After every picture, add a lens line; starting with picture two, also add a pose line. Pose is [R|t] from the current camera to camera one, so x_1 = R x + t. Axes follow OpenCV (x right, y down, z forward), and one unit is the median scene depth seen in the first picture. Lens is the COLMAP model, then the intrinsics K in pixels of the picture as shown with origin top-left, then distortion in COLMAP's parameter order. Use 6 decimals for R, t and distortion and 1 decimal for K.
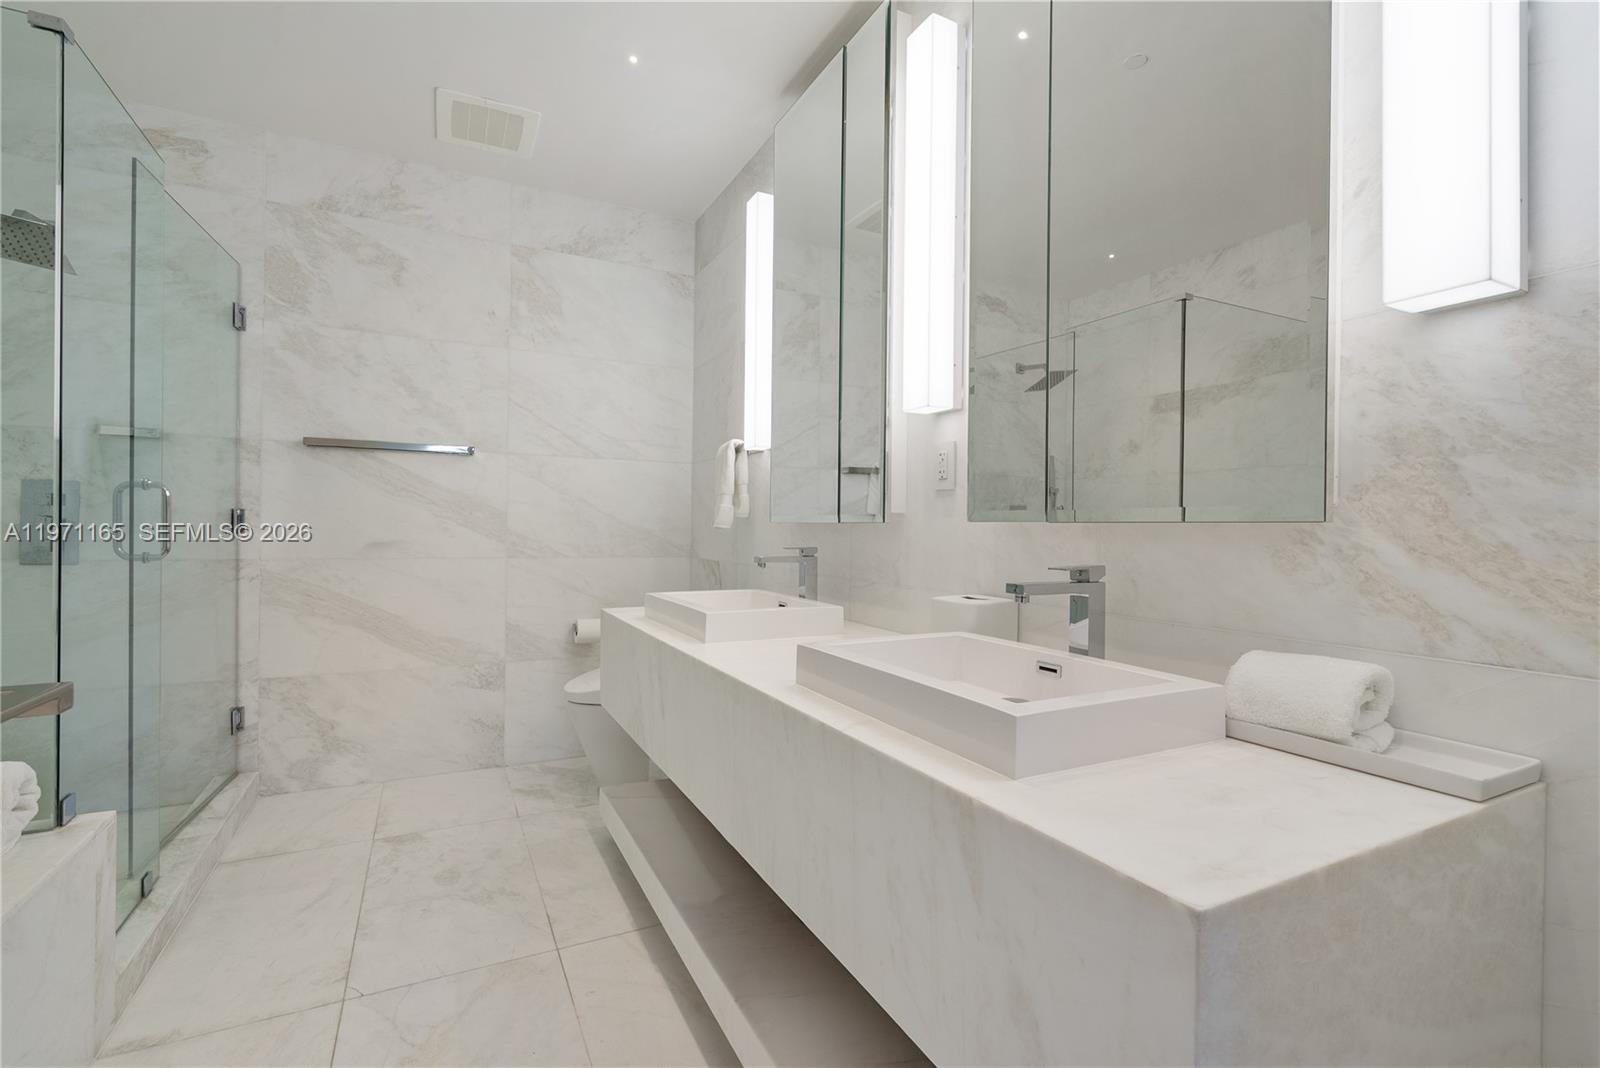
lens RADIAL K [[733.2, 0, 802.8], [0, 733.2, 526.1], [0, 0, 1]] dist [0.000777, -0.000976]
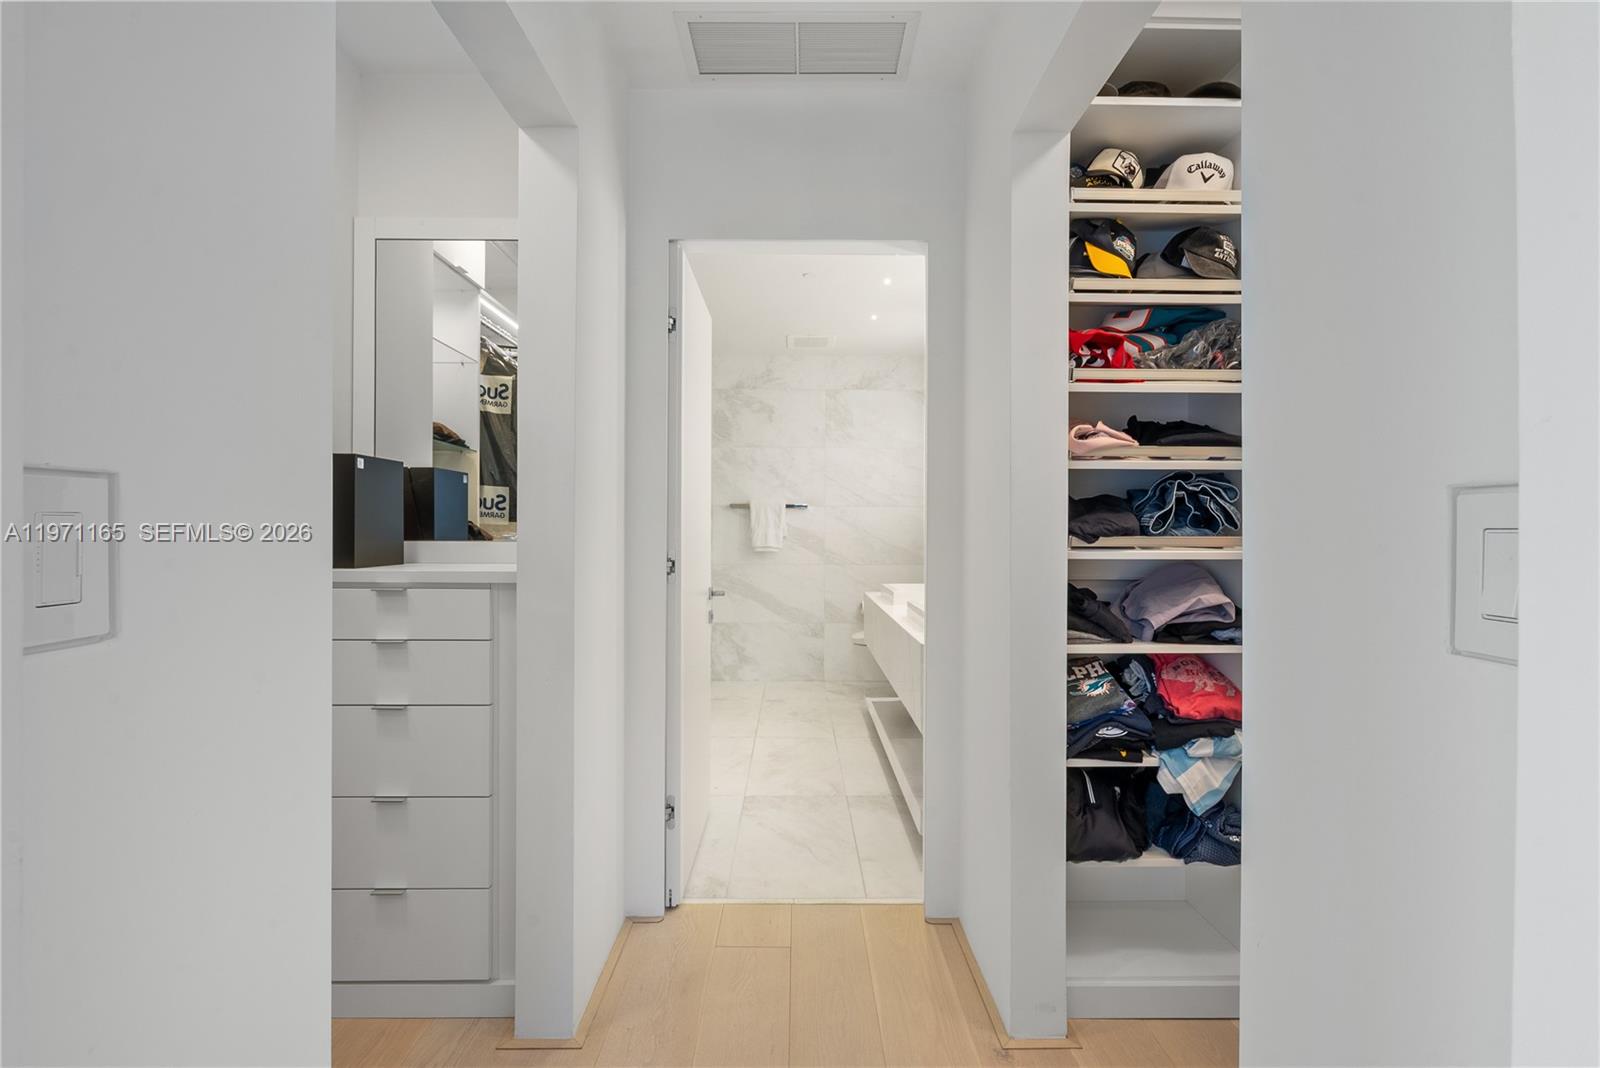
lens RADIAL K [[736.9, 0, 800.9], [0, 736.9, 524.6], [0, 0, 1]] dist [-0.001279, 0.000077]
pose [[0.895425, -0.009954, -0.445100, 0.371646], [0.006848, 0.999940, -0.008587, -0.043243], [0.445159, 0.004641, 0.895440, -0.684961]]
